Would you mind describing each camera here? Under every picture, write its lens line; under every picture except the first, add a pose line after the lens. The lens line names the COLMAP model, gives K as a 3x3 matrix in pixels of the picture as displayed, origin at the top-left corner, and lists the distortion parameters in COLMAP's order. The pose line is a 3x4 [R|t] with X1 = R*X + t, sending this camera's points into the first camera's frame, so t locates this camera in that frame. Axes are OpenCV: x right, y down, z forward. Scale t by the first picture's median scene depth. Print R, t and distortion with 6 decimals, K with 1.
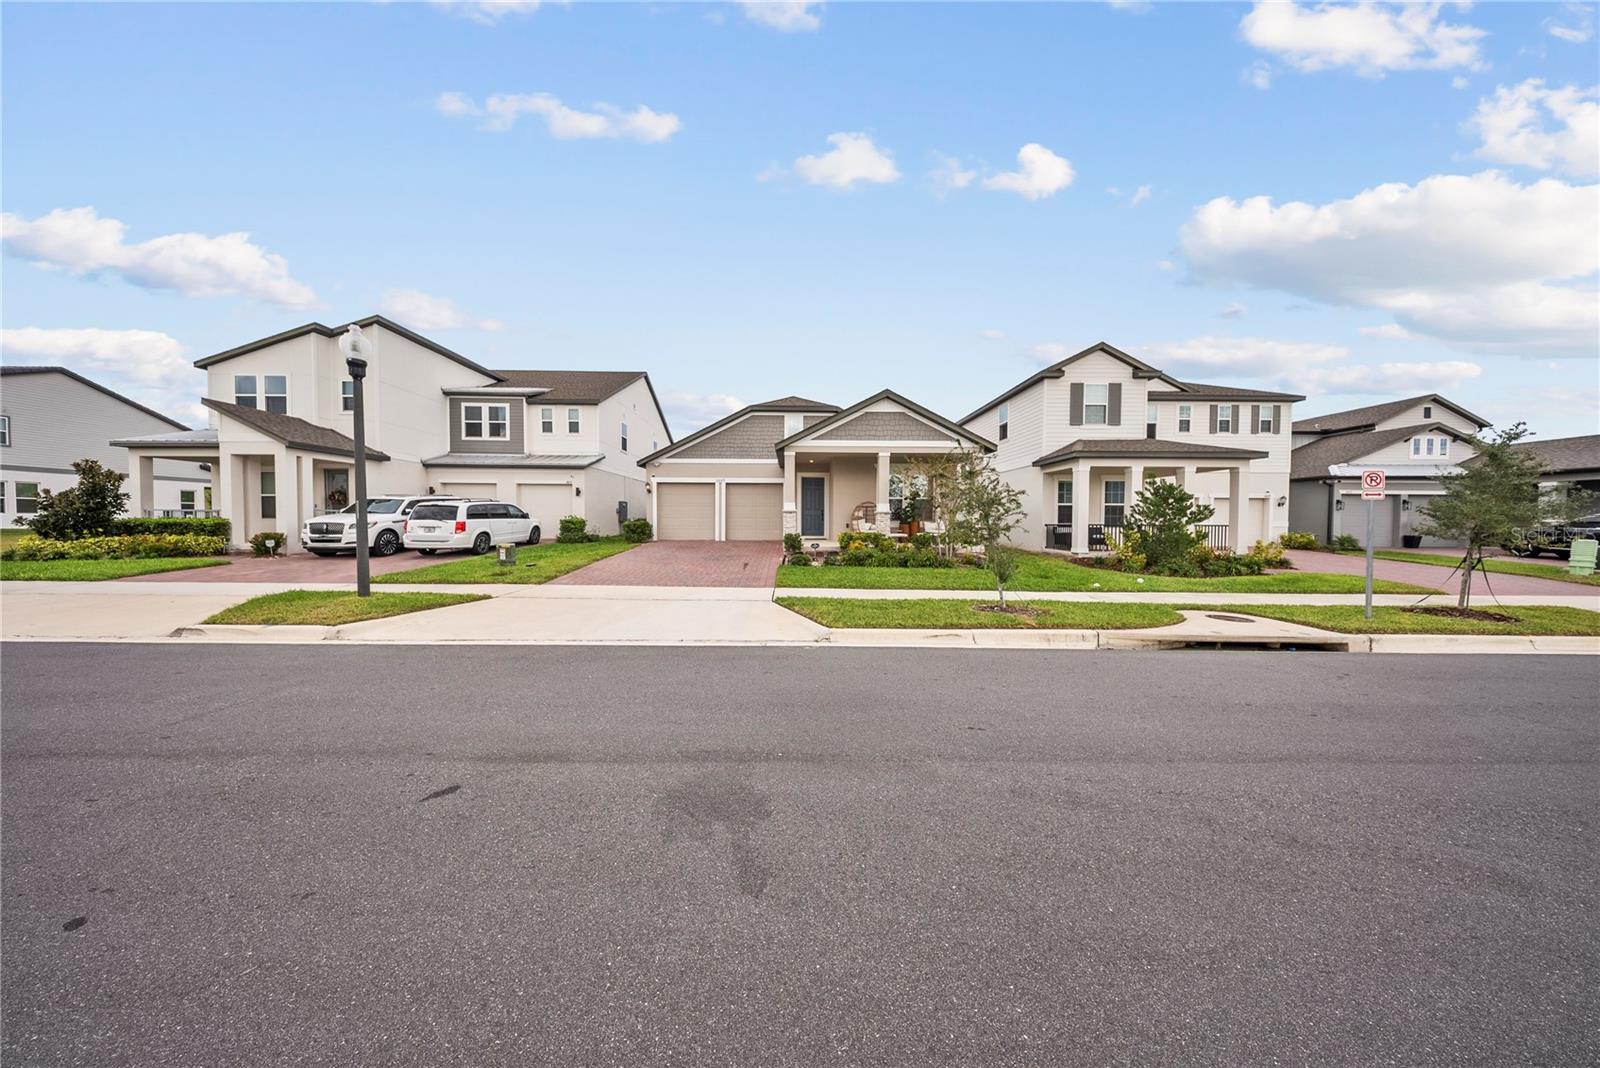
lens RADIAL K [[466.9, 0, 800.0], [0, 466.9, 534.0], [0, 0, 1]] dist [0.000724, 0.000000]
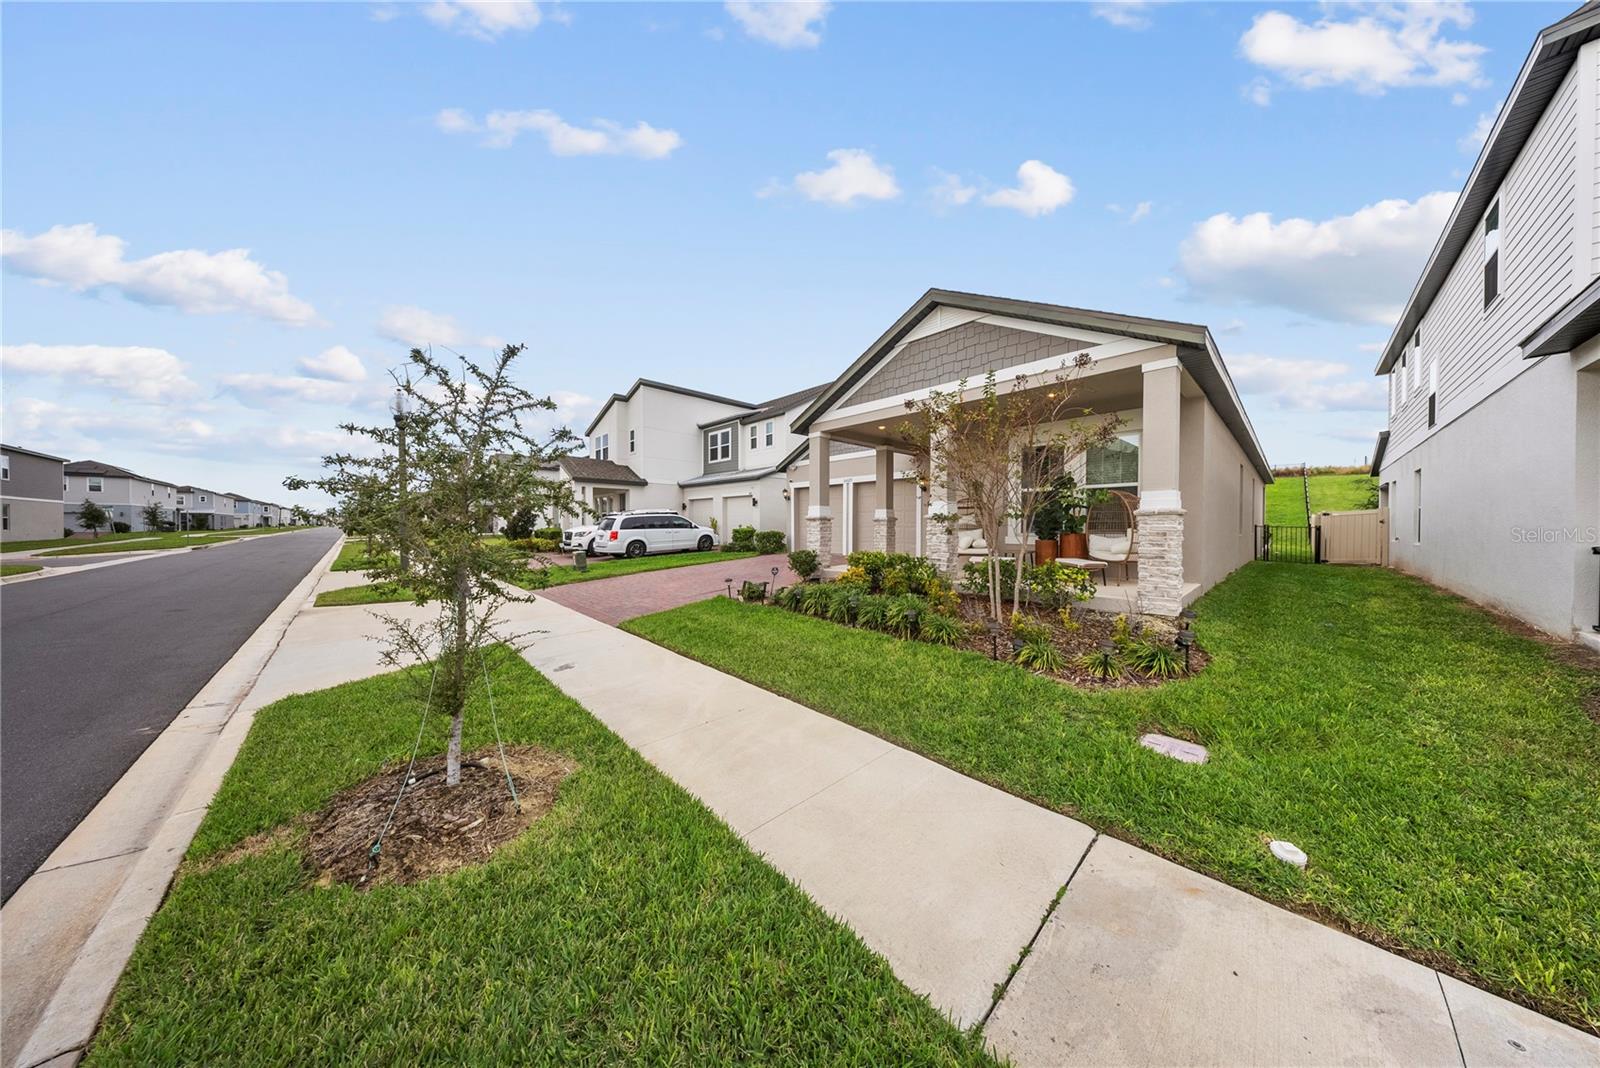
lens RADIAL K [[462.8, 0, 796.8], [0, 462.8, 534.4], [0, 0, 1]] dist [-0.000052, -0.000087]
pose [[0.672446, 0.008633, -0.740096, 0.407828], [-0.019793, 0.999784, -0.006322, -0.017235], [0.739882, 0.018900, 0.672471, 0.452097]]
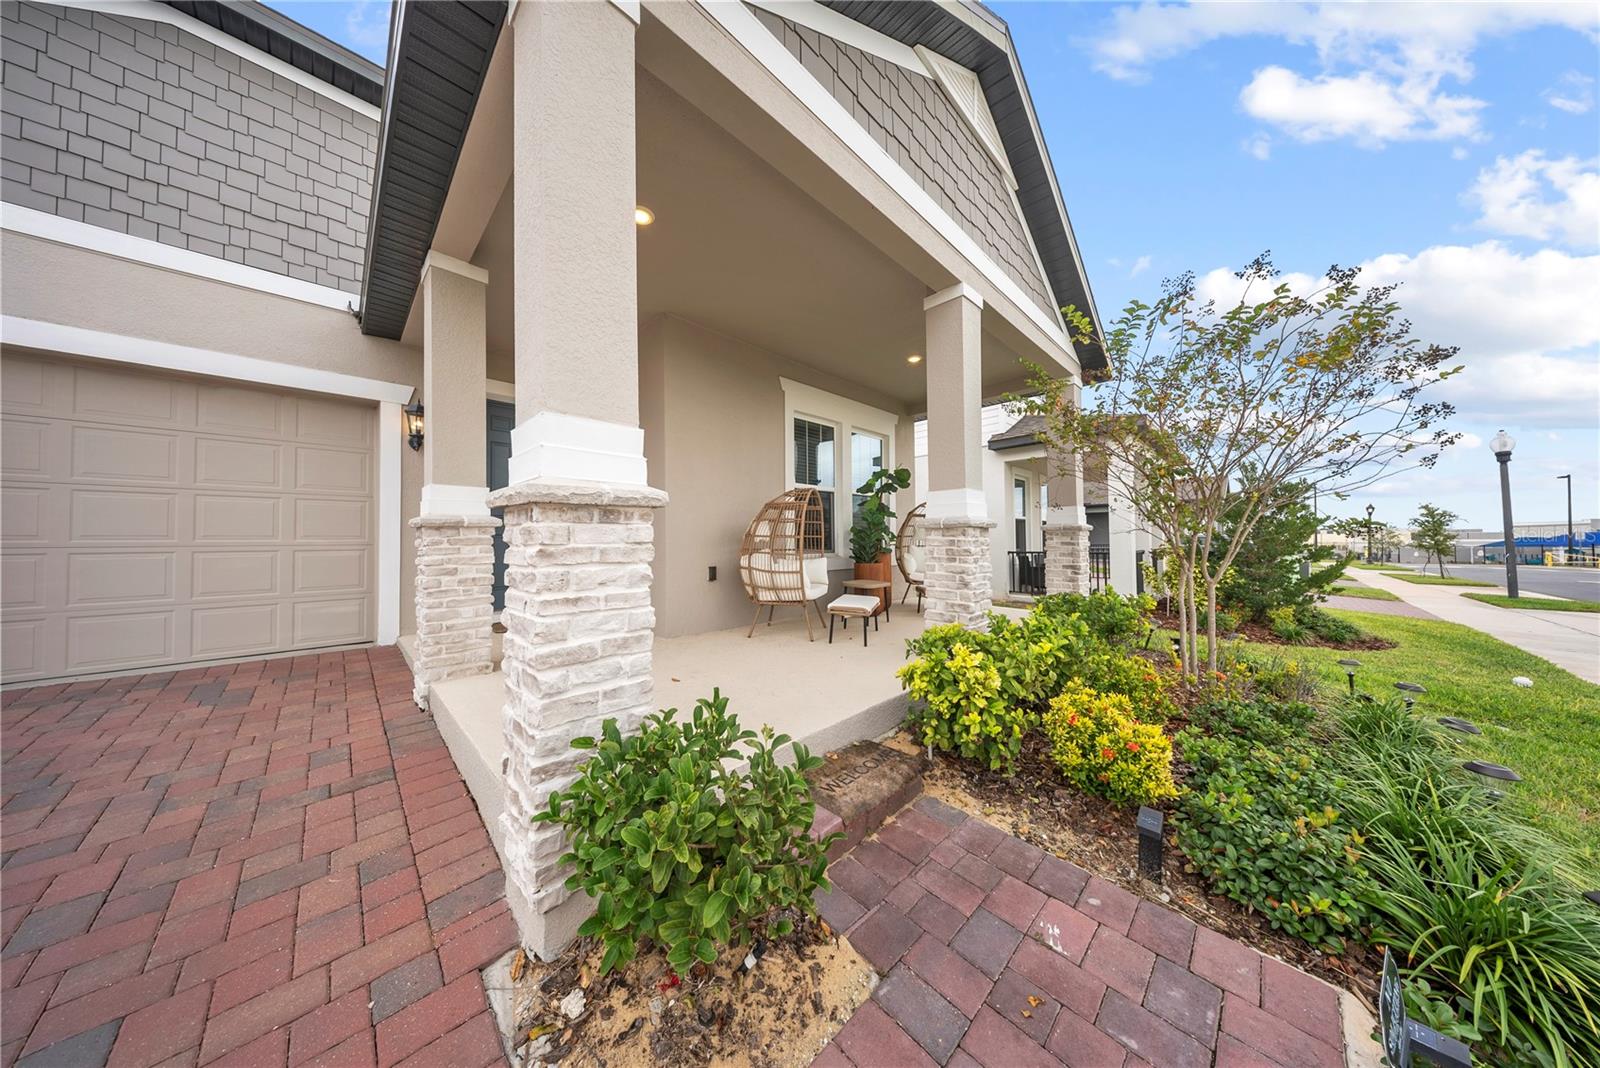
lens RADIAL K [[462.8, 0, 796.8], [0, 462.8, 534.4], [0, 0, 1]] dist [-0.000052, -0.000087]
pose [[0.715808, 0.000905, 0.698296, -0.055233], [0.029765, 0.999051, -0.031806, -0.031298], [-0.697662, 0.043552, 0.715102, 0.775106]]
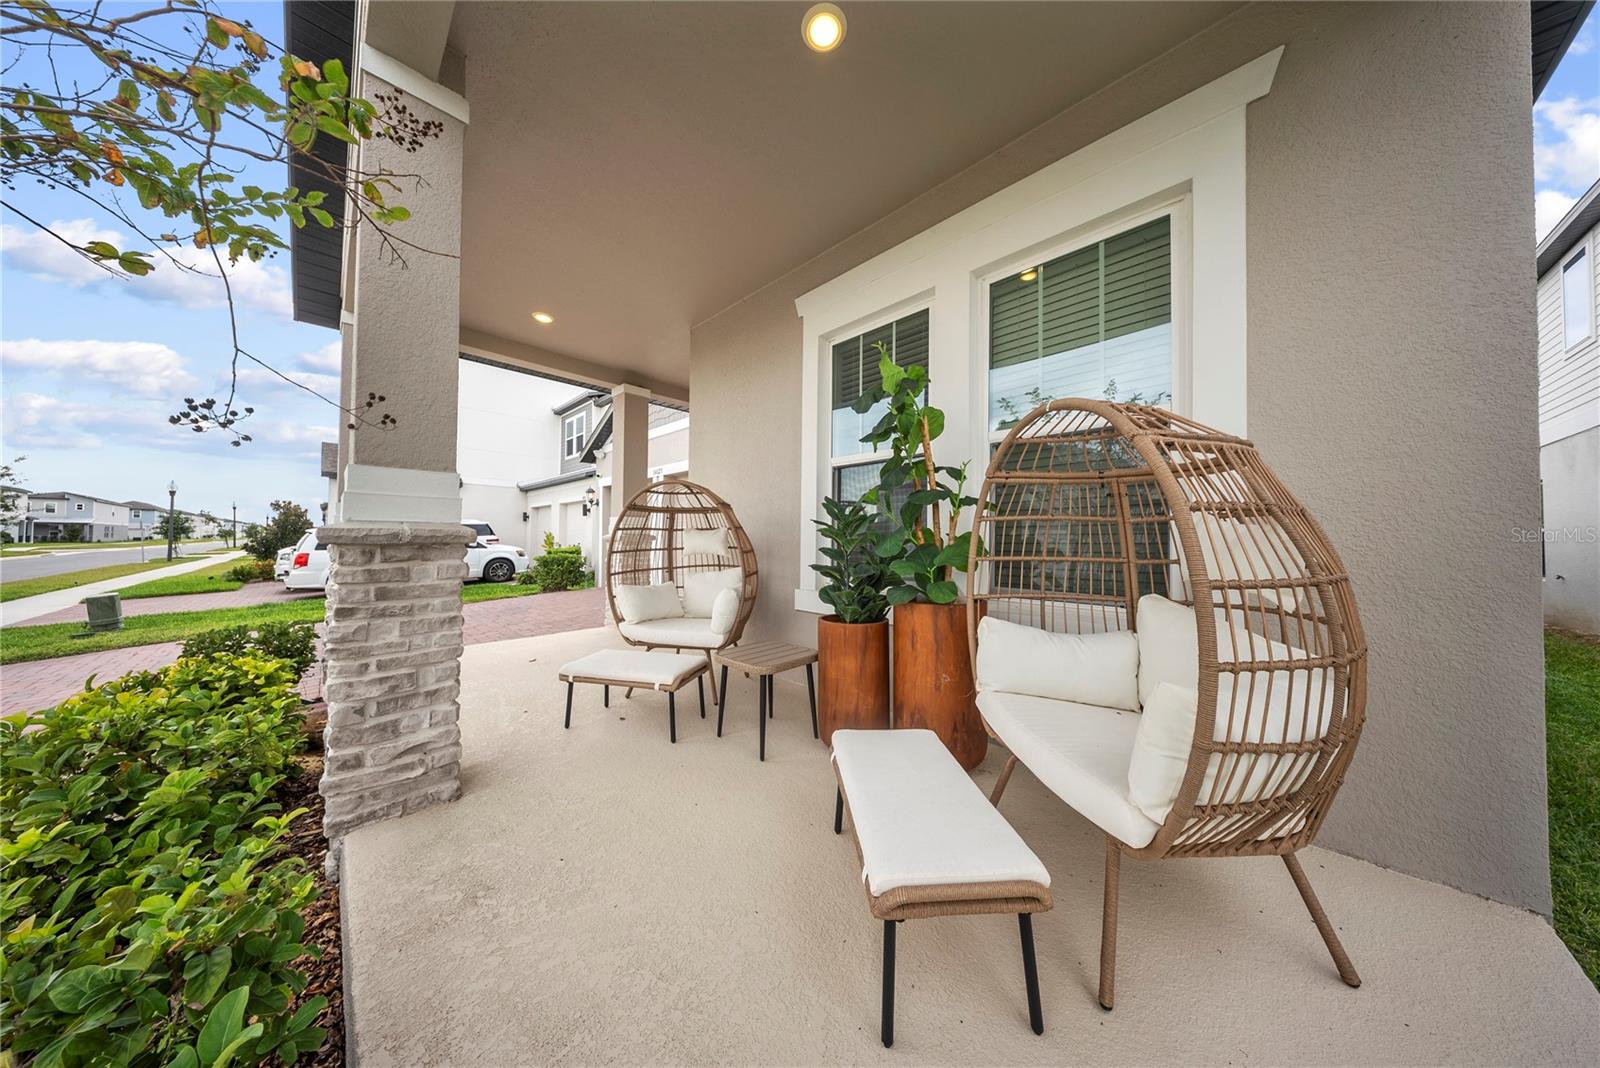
lens RADIAL K [[466.9, 0, 800.0], [0, 466.9, 534.0], [0, 0, 1]] dist [0.000724, 0.000000]
pose [[0.700471, -0.011423, -0.713589, 0.310914], [-0.024651, 0.998888, -0.040188, -0.039325], [0.713255, 0.045741, 0.699411, 0.870532]]
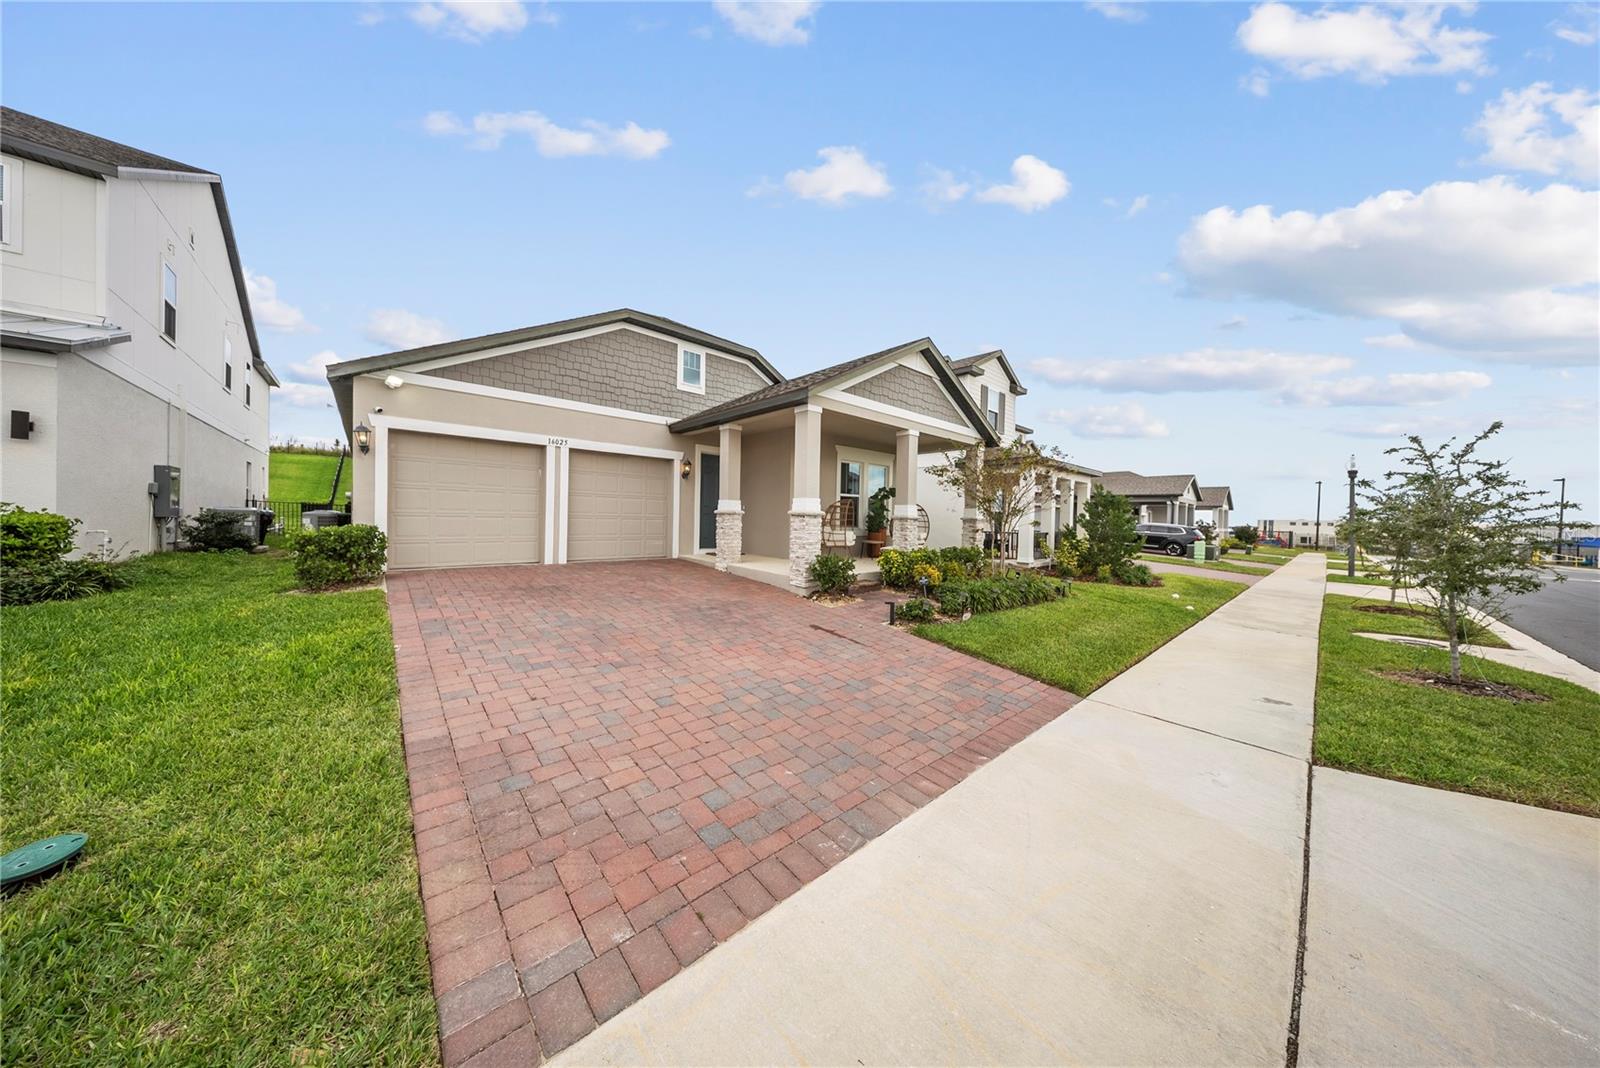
lens RADIAL K [[467.0, 0, 786.2], [0, 467.0, 523.1], [0, 0, 1]] dist [0.016622, -0.005804]
pose [[0.760972, 0.004736, 0.648767, -0.348458], [-0.002109, 0.999986, -0.004826, -0.030758], [-0.648781, 0.002304, 0.760972, 0.524869]]
